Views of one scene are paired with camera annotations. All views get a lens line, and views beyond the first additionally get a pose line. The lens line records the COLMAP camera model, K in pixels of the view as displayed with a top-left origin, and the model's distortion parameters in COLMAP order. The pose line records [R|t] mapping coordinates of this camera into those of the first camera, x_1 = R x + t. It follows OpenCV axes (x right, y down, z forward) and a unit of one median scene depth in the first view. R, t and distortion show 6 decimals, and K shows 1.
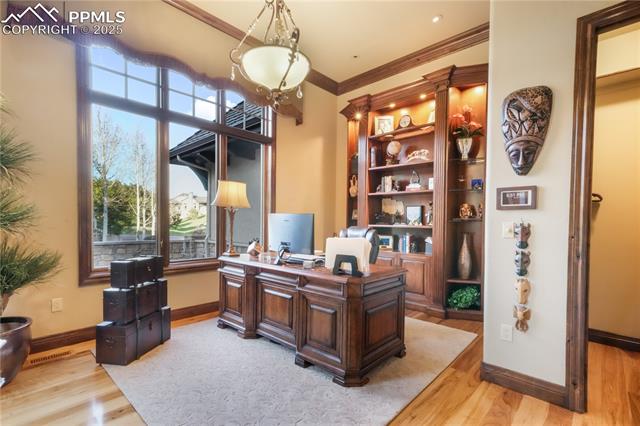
lens RADIAL K [[294.5, 0, 315.7], [0, 294.5, 227.0], [0, 0, 1]] dist [-0.000795, -0.000199]
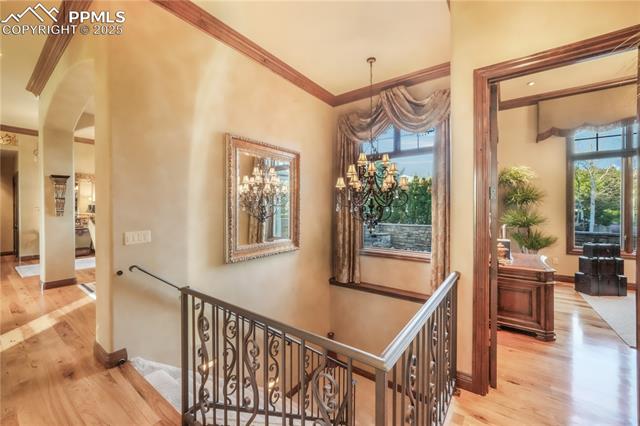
lens RADIAL K [[254.1, 0, 322.6], [0, 254.1, 212.0], [0, 0, 1]] dist [0.001648, 0.000029]
pose [[0.129477, 0.003929, -0.991575, 0.683836], [-0.014001, 0.999900, 0.002134, -0.067603], [0.991484, 0.013606, 0.129519, -0.856142]]
